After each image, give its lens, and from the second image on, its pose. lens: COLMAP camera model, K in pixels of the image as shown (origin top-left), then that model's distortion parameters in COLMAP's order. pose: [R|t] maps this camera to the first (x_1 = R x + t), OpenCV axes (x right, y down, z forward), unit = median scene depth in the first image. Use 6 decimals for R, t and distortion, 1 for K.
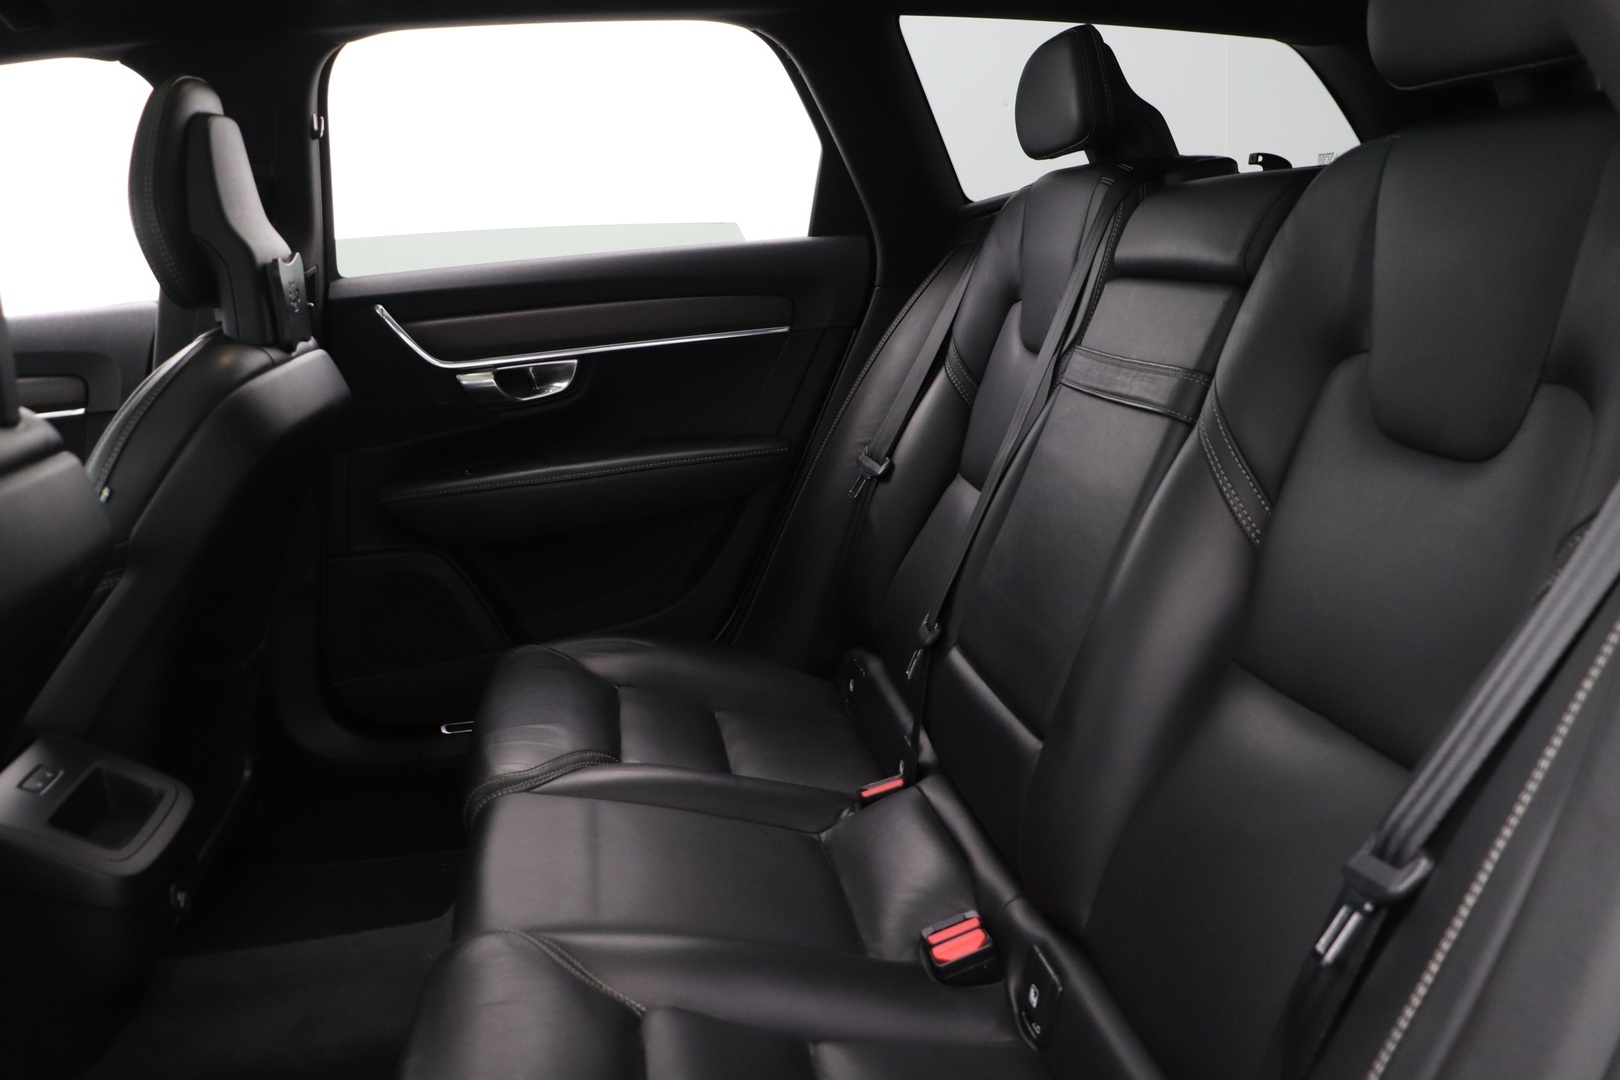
lens RADIAL K [[1262.2, 0, 810.0], [0, 1262.2, 540.0], [0, 0, 1]] dist [-0.183335, 0.126299]
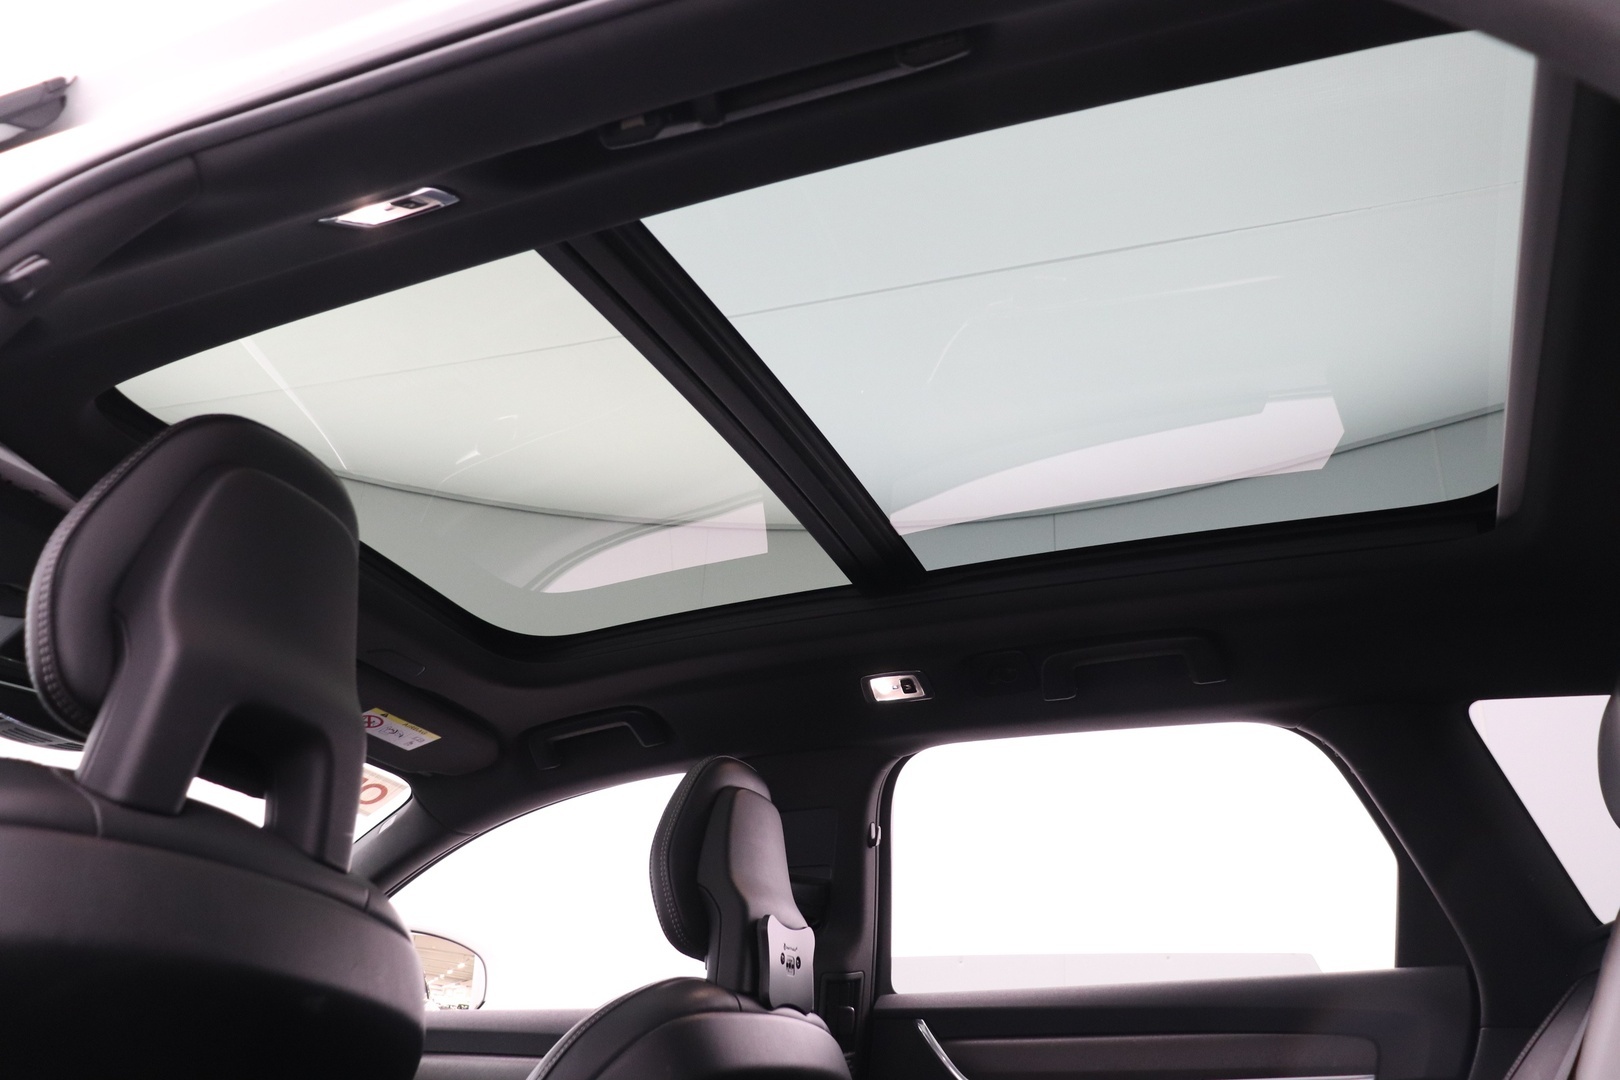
lens RADIAL K [[1262.2, 0, 810.0], [0, 1262.2, 540.0], [0, 0, 1]] dist [-0.183335, 0.126299]
pose [[0.842245, -0.153389, -0.516812, 0.148948], [-0.208351, 0.791556, -0.574481, 0.092877], [0.497205, 0.591532, 0.634726, 0.114357]]
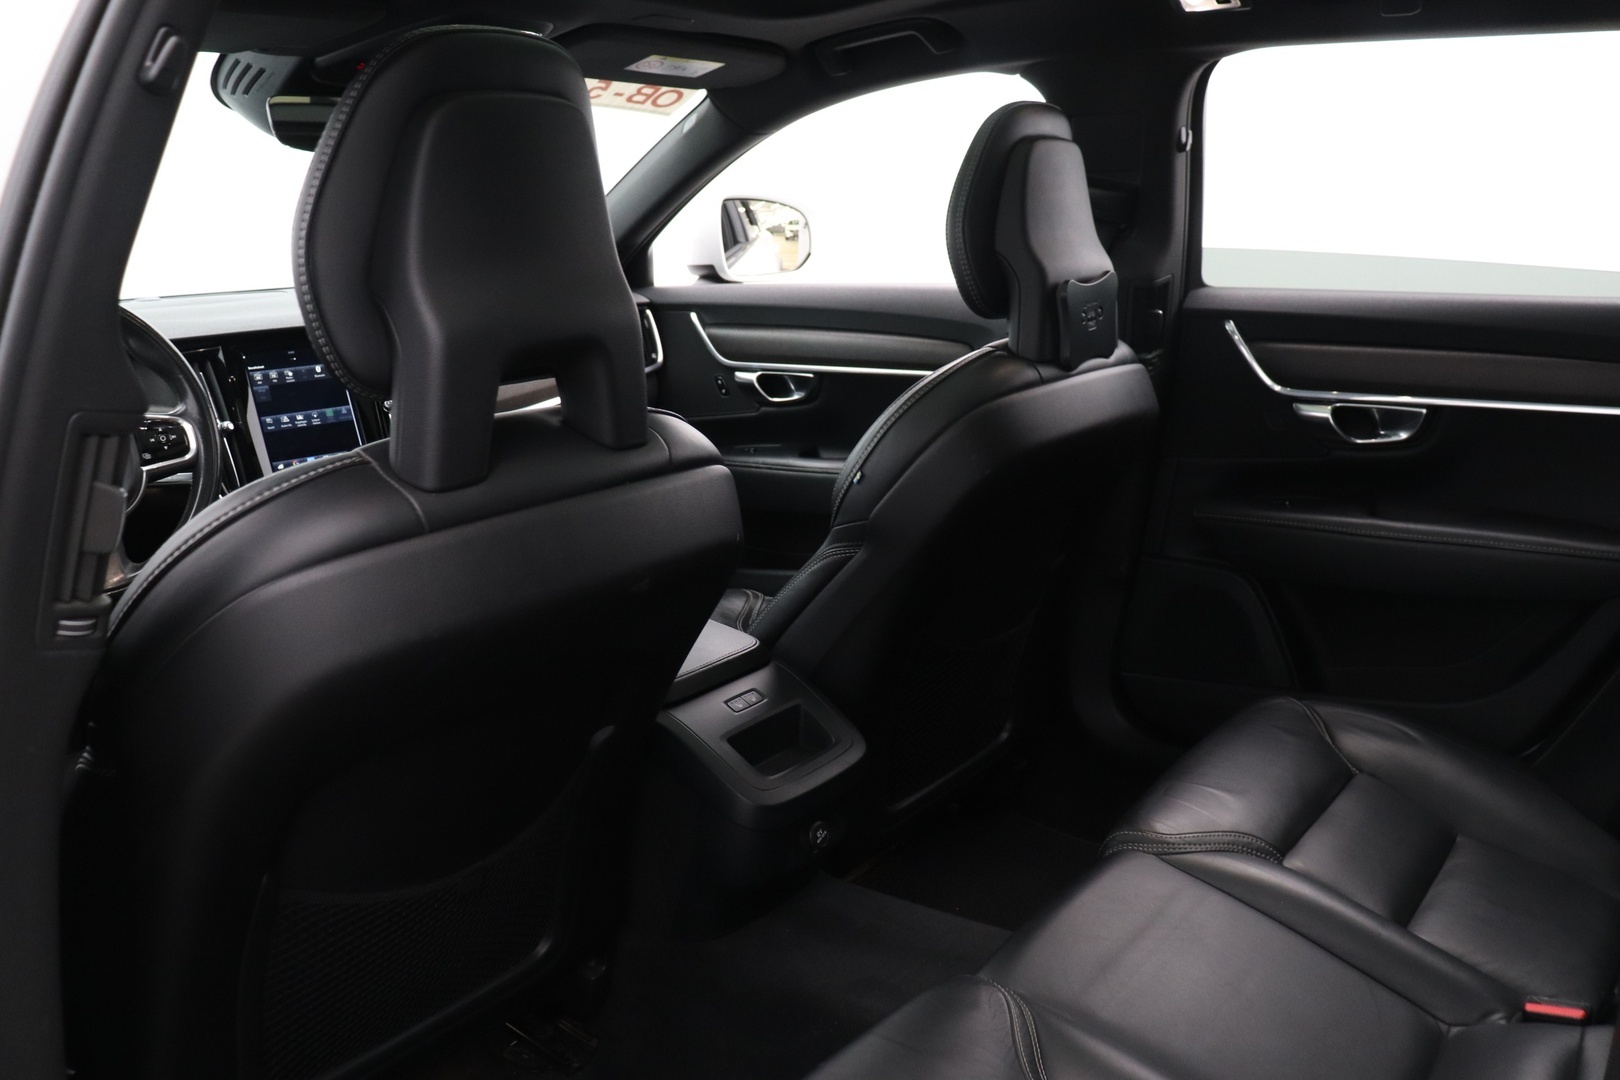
lens RADIAL K [[1262.2, 0, 810.0], [0, 1262.2, 540.0], [0, 0, 1]] dist [-0.183335, 0.126299]
pose [[0.681708, 0.224586, -0.696301, 0.155881], [-0.197704, 0.972861, 0.120228, -0.076761], [0.704405, 0.055701, 0.707609, 0.079331]]
